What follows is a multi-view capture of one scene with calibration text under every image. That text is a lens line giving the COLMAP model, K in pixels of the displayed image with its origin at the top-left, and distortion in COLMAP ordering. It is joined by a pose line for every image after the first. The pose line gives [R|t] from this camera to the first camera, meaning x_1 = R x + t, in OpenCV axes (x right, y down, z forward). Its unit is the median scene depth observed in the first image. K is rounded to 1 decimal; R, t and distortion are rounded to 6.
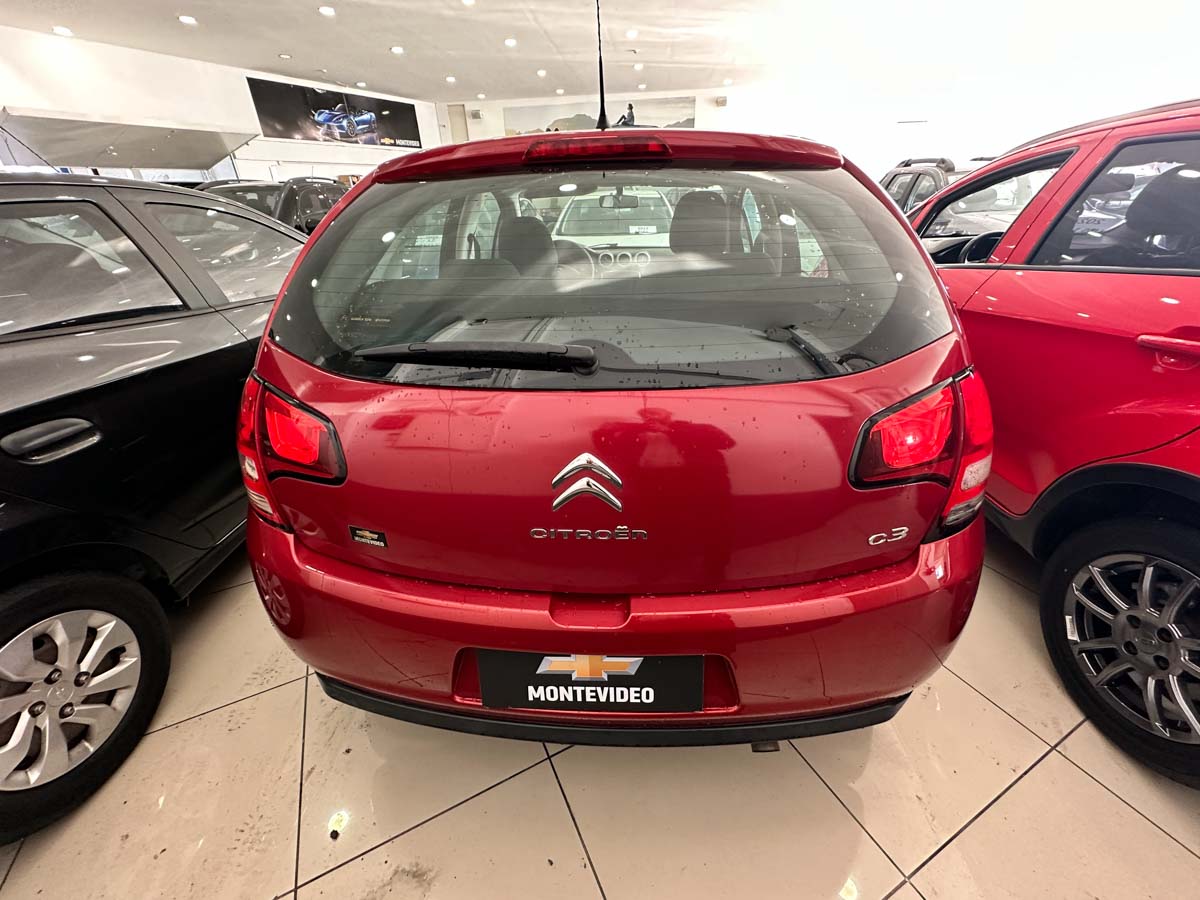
lens RADIAL K [[477.3, 0, 594.4], [0, 477.3, 445.0], [0, 0, 1]] dist [-0.000526, -0.000163]
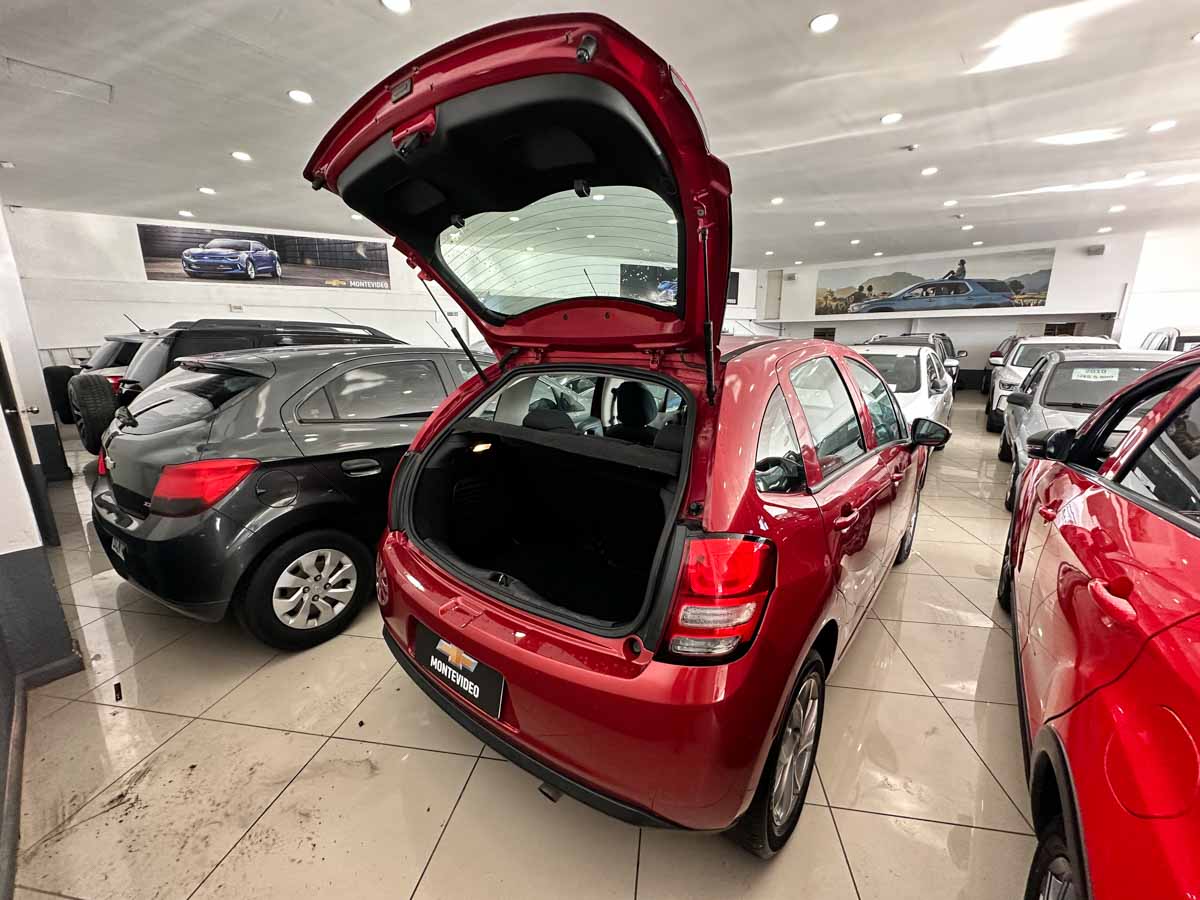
lens RADIAL K [[477.3, 0, 602.5], [0, 477.3, 444.9], [0, 0, 1]] dist [-0.000526, -0.000163]
pose [[0.813641, 0.150022, -0.561678, 0.857760], [-0.288438, 0.943007, -0.165955, -0.058630], [0.504770, 0.297037, 0.810541, -0.192095]]
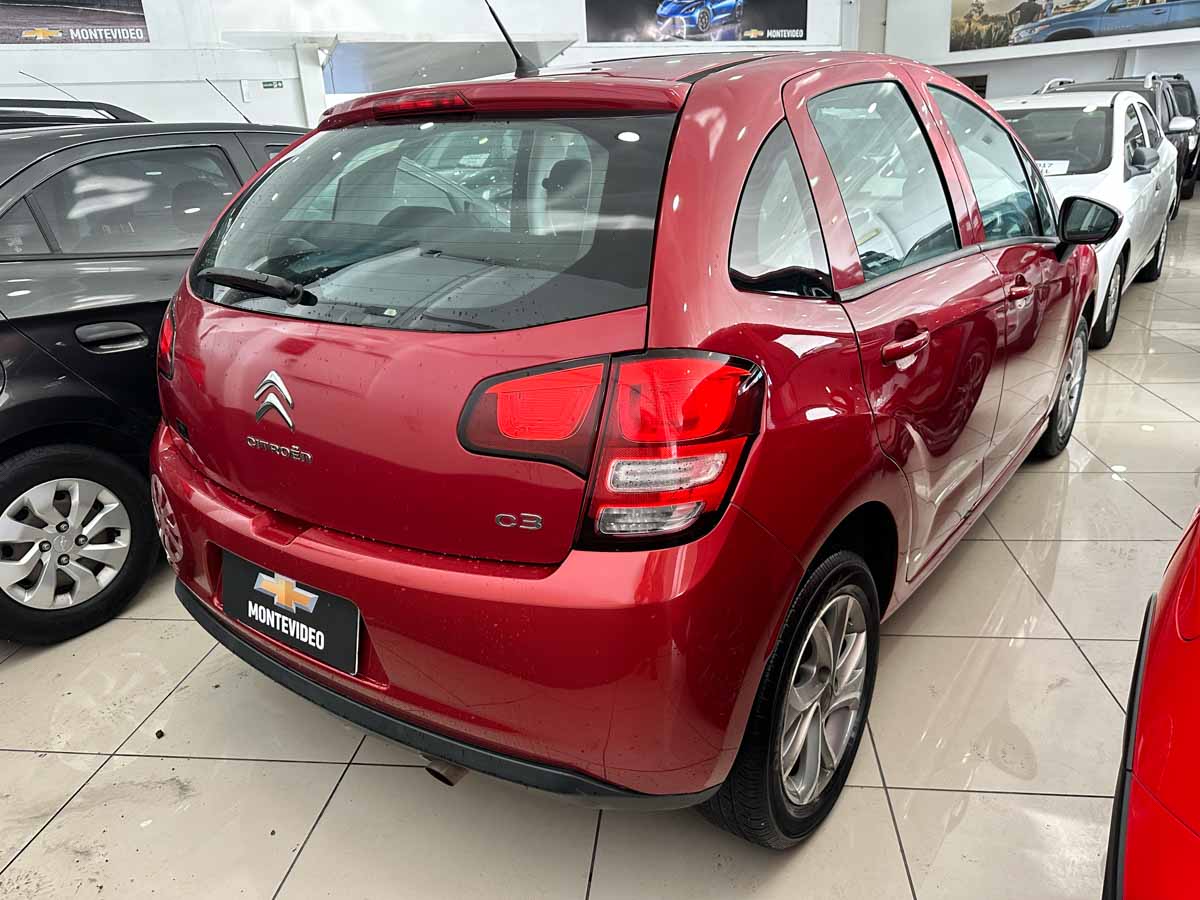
lens RADIAL K [[858.3, 0, 606.1], [0, 858.3, 445.2], [0, 0, 1]] dist [0.008265, -0.014193]
pose [[0.836844, 0.174653, -0.518834, 1.048810], [-0.228286, 0.972740, -0.040760, 0.055519], [0.497572, 0.152552, 0.853903, -0.193090]]
